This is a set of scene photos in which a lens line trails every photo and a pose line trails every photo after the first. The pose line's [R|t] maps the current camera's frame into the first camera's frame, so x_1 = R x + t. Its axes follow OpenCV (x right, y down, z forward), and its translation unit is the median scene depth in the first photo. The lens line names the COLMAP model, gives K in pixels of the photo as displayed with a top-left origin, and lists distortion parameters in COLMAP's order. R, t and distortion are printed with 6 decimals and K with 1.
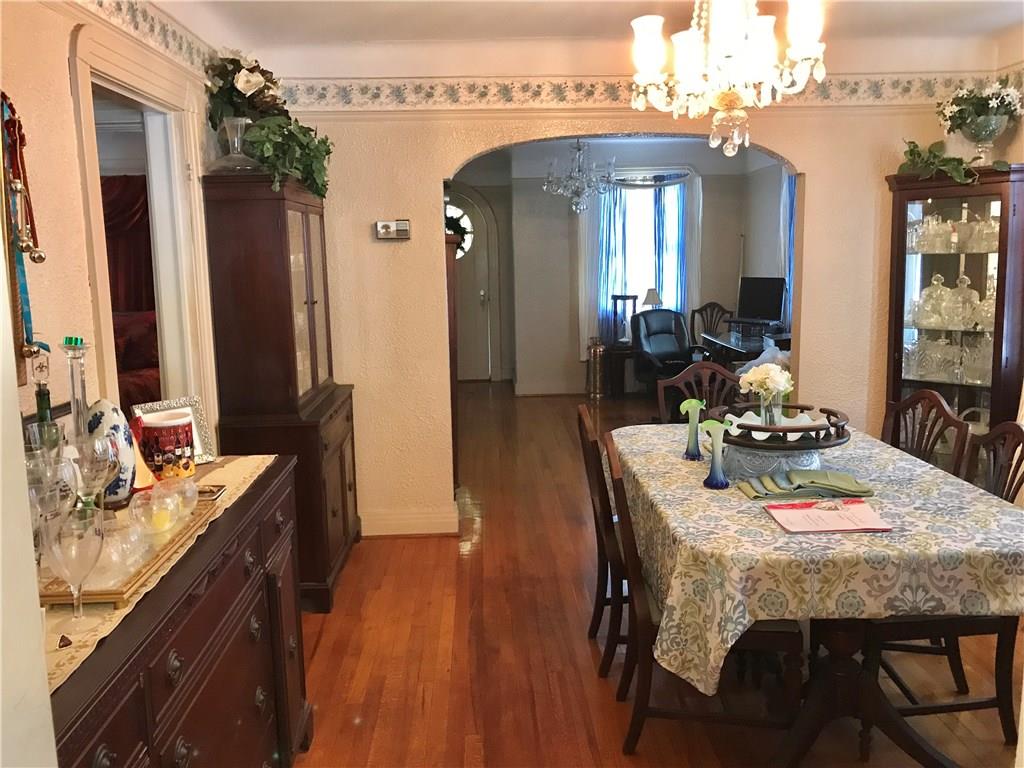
lens RADIAL K [[838.2, 0, 512.0], [0, 838.2, 384.0], [0, 0, 1]] dist [-0.064049, -0.000538]
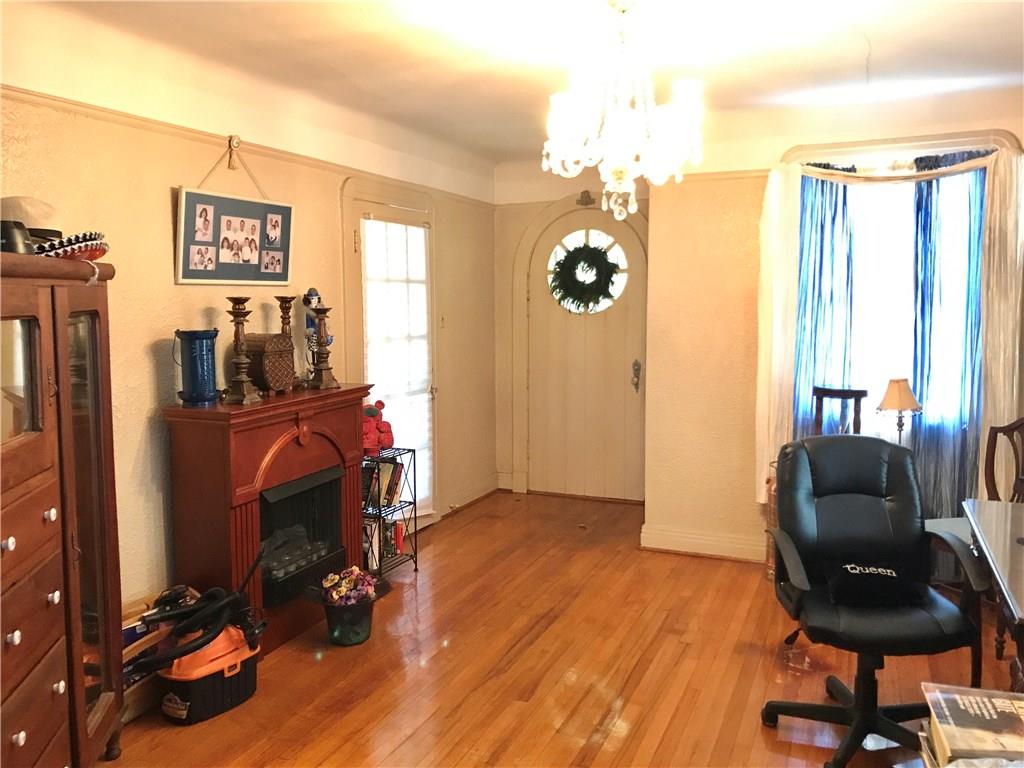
lens RADIAL K [[842.4, 0, 512.0], [0, 842.4, 384.0], [0, 0, 1]] dist [0.003512, 0.001465]
pose [[0.902129, 0.063664, -0.426743, 0.173650], [-0.088406, 0.995344, -0.038396, -0.070593], [0.422312, 0.072365, 0.903557, 0.436522]]
